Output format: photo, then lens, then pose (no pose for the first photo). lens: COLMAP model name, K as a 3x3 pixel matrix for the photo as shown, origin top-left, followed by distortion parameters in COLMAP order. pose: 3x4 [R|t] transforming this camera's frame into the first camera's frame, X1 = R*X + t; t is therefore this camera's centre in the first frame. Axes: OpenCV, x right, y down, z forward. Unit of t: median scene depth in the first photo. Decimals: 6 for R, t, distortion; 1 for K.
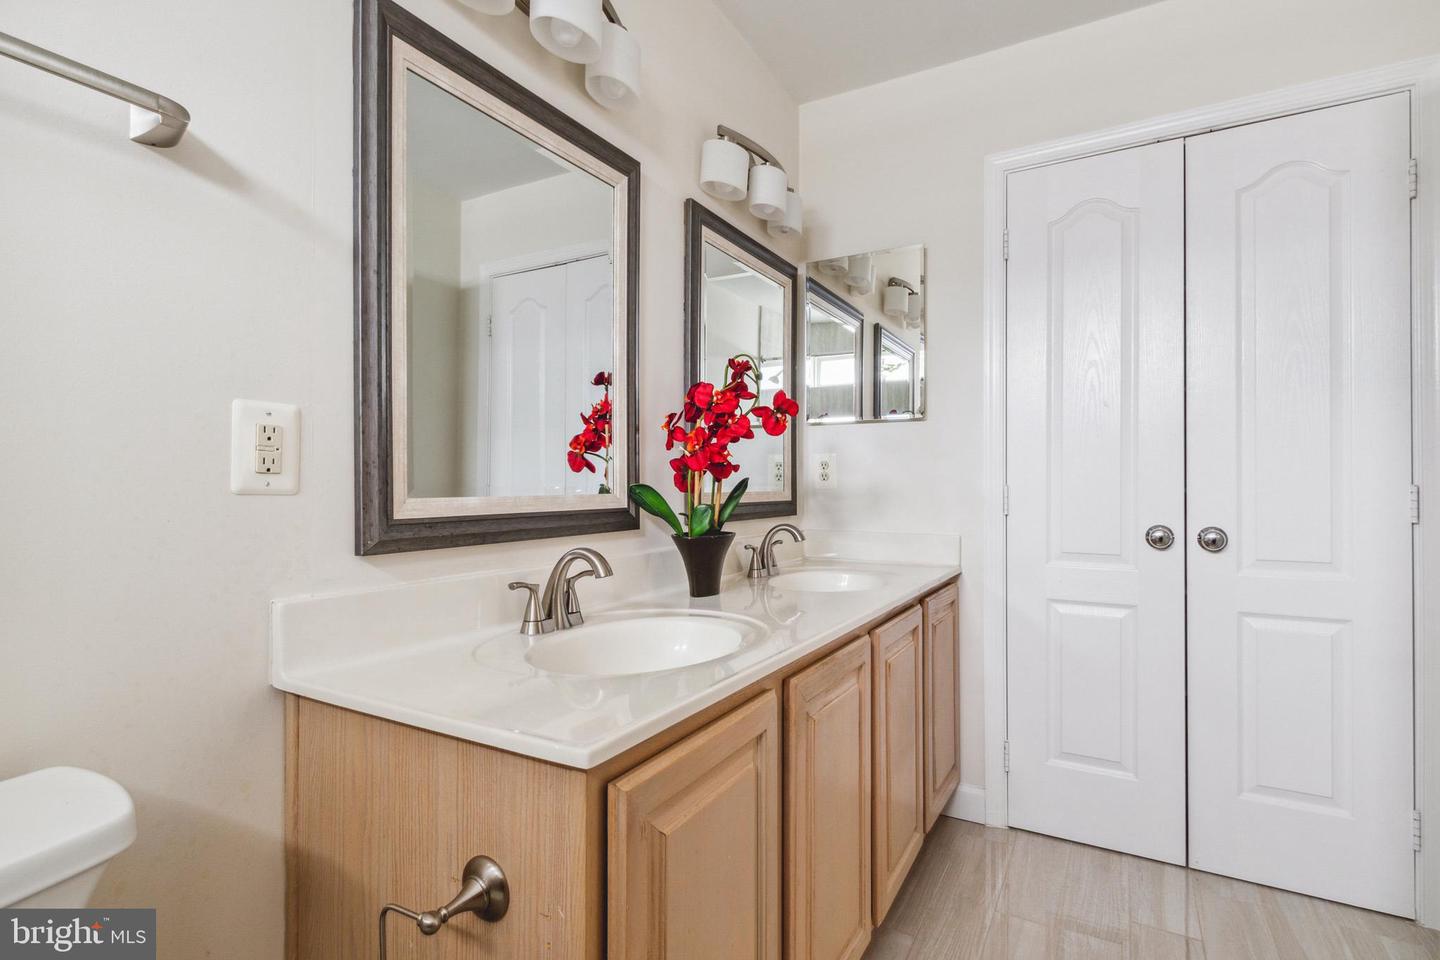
lens RADIAL K [[680.1, 0, 720.3], [0, 680.1, 489.4], [0, 0, 1]] dist [0.001863, -0.000072]
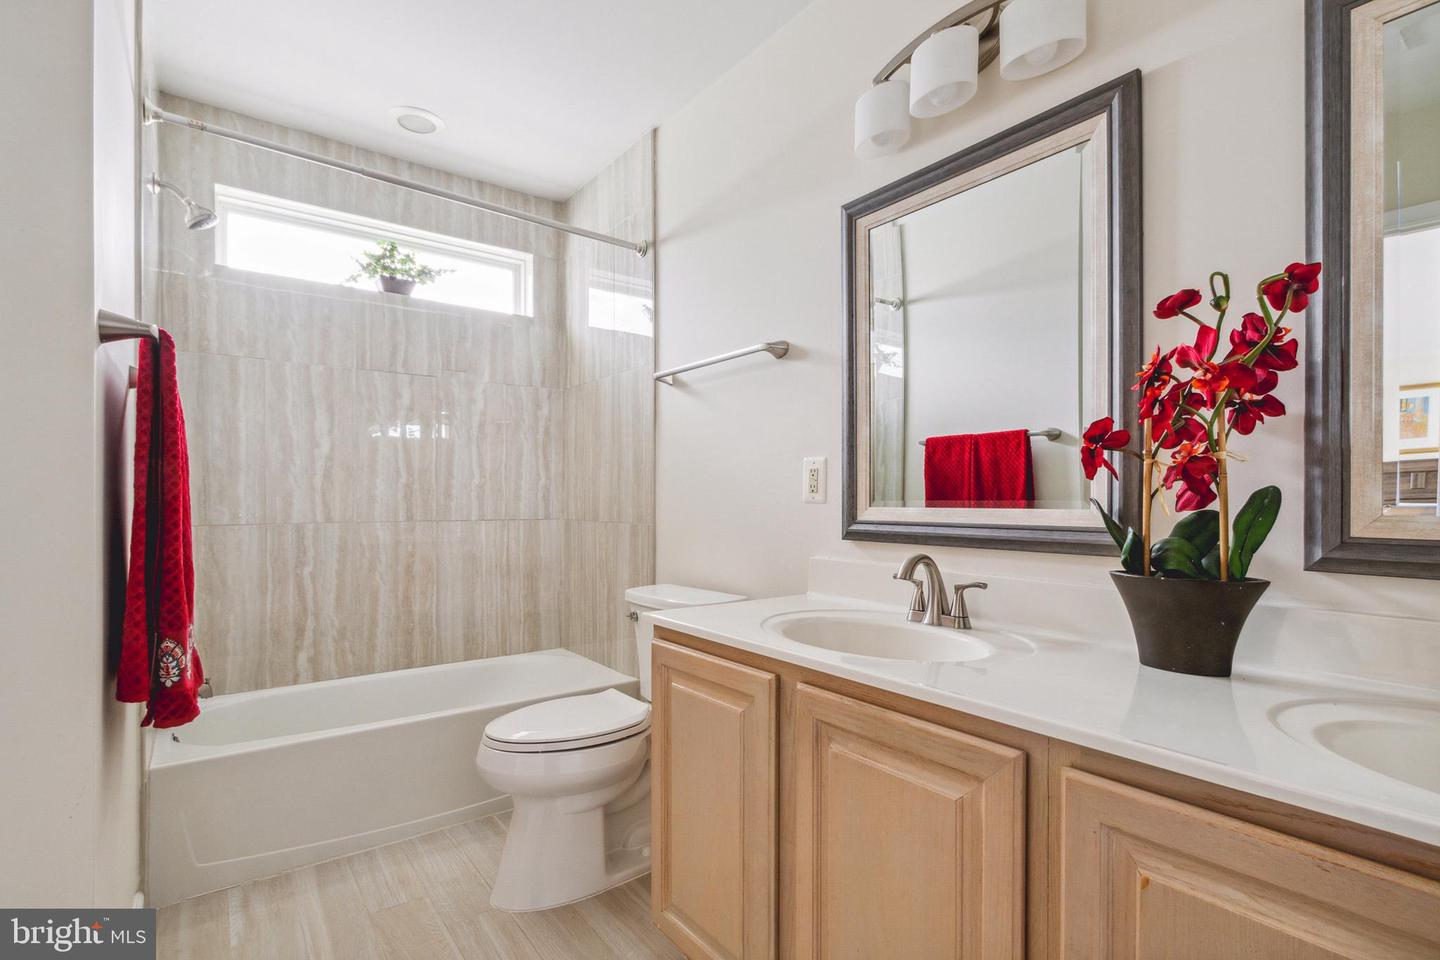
lens RADIAL K [[680.1, 0, 720.3], [0, 680.1, 489.4], [0, 0, 1]] dist [0.001863, -0.000072]
pose [[-0.385128, -0.011988, -0.922785, 1.241681], [-0.000222, 0.999917, -0.012897, -0.006087], [0.922863, -0.004762, -0.385099, 1.458331]]
